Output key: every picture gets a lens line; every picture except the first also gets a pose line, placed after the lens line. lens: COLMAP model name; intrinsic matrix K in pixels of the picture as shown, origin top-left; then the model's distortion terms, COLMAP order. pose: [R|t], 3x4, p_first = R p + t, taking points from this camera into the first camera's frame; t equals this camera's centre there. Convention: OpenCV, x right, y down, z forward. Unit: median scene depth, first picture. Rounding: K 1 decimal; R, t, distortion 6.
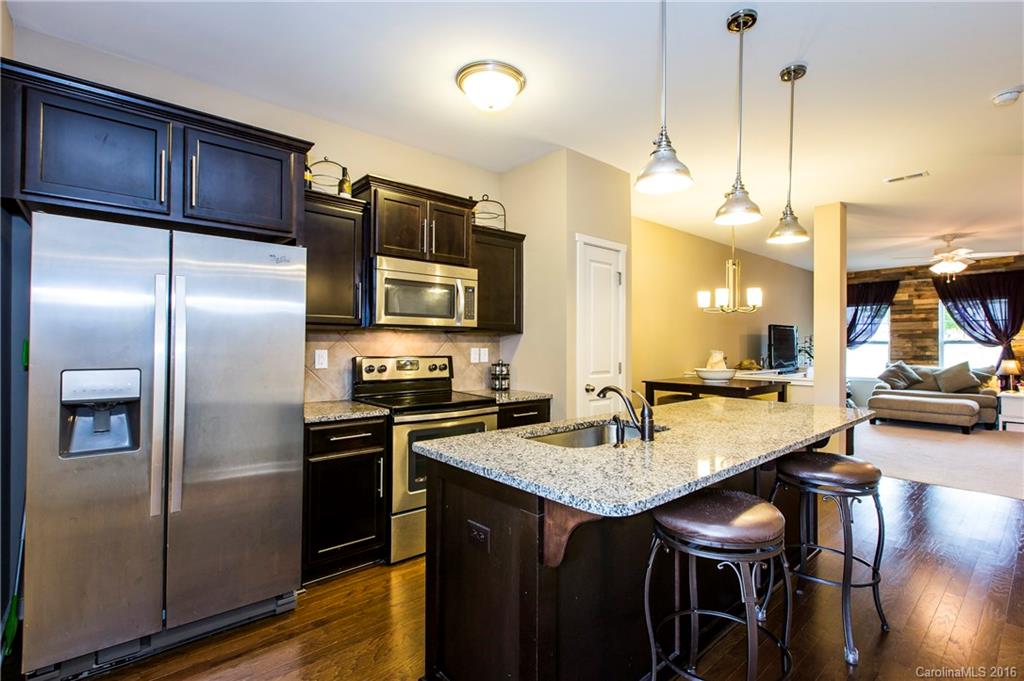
lens RADIAL K [[476.0, 0, 523.3], [0, 476.0, 340.9], [0, 0, 1]] dist [-0.003905, -0.000653]
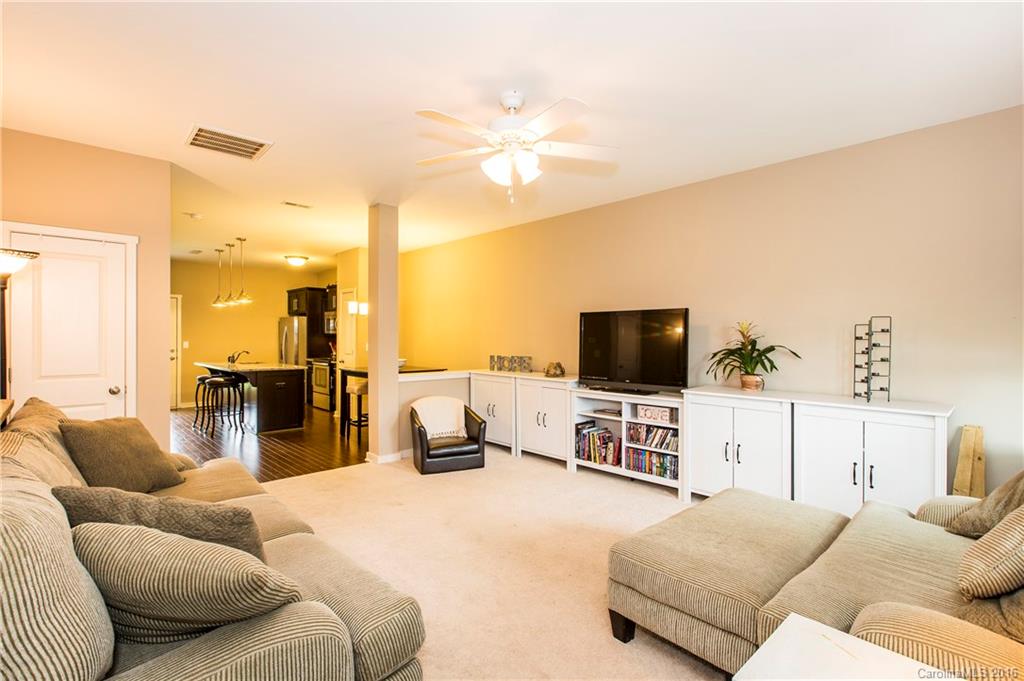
lens RADIAL K [[466.8, 0, 518.1], [0, 466.8, 338.9], [0, 0, 1]] dist [0.001116, 0.000065]
pose [[0.043224, 0.002412, -0.999062, 1.072373], [0.007022, 0.999972, 0.002718, -0.000107], [0.999041, -0.007132, 0.043206, 0.803951]]
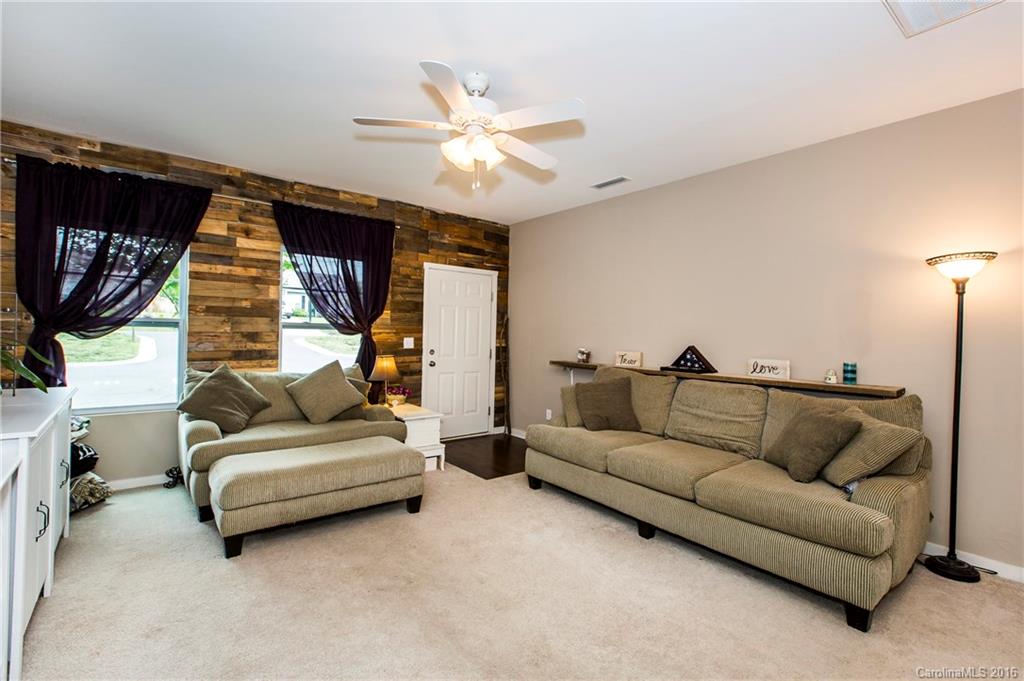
lens RADIAL K [[466.8, 0, 518.1], [0, 466.8, 338.9], [0, 0, 1]] dist [0.001116, 0.000065]
pose [[0.039468, -0.011206, 0.999158, 0.387515], [-0.029164, 0.999498, 0.012362, 0.004096], [-0.998795, -0.029628, 0.039121, 0.761707]]
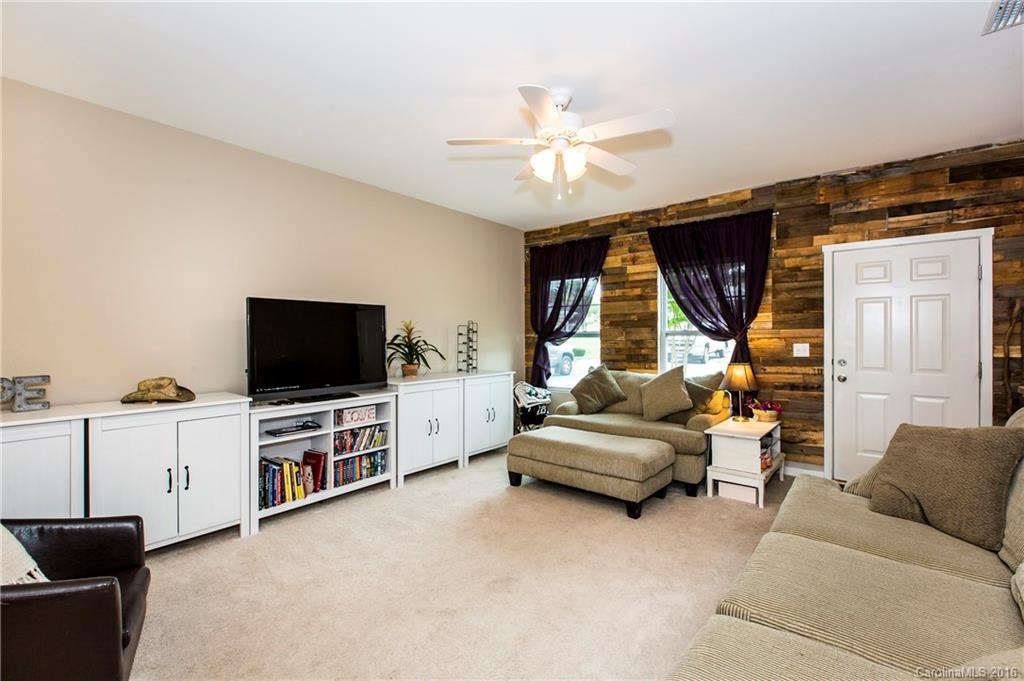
lens RADIAL K [[456.4, 0, 515.1], [0, 456.4, 337.3], [0, 0, 1]] dist [0.002969, 0.000248]
pose [[0.985539, -0.007592, 0.169279, 0.634888], [0.005995, 0.999933, 0.009944, 0.000726], [-0.169343, -0.008786, 0.985518, 0.474898]]
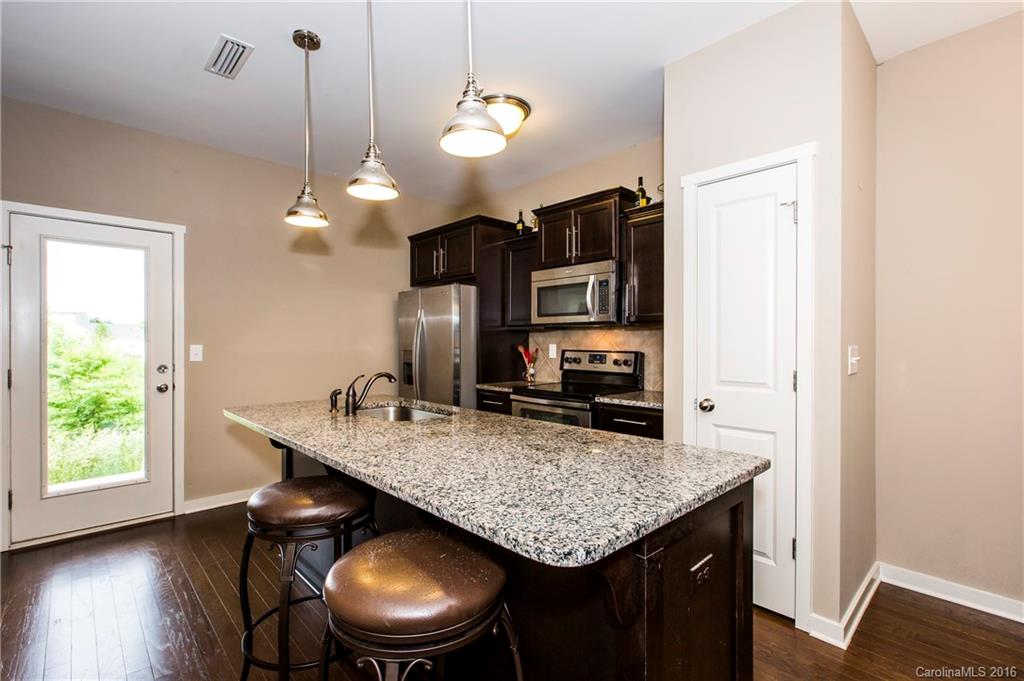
lens RADIAL K [[466.8, 0, 518.1], [0, 466.8, 338.9], [0, 0, 1]] dist [0.001116, 0.000065]
pose [[0.031821, -0.006522, -0.999472, 0.362042], [0.011086, 0.999919, -0.006172, 0.004633], [0.999432, -0.010884, 0.031891, 0.341221]]
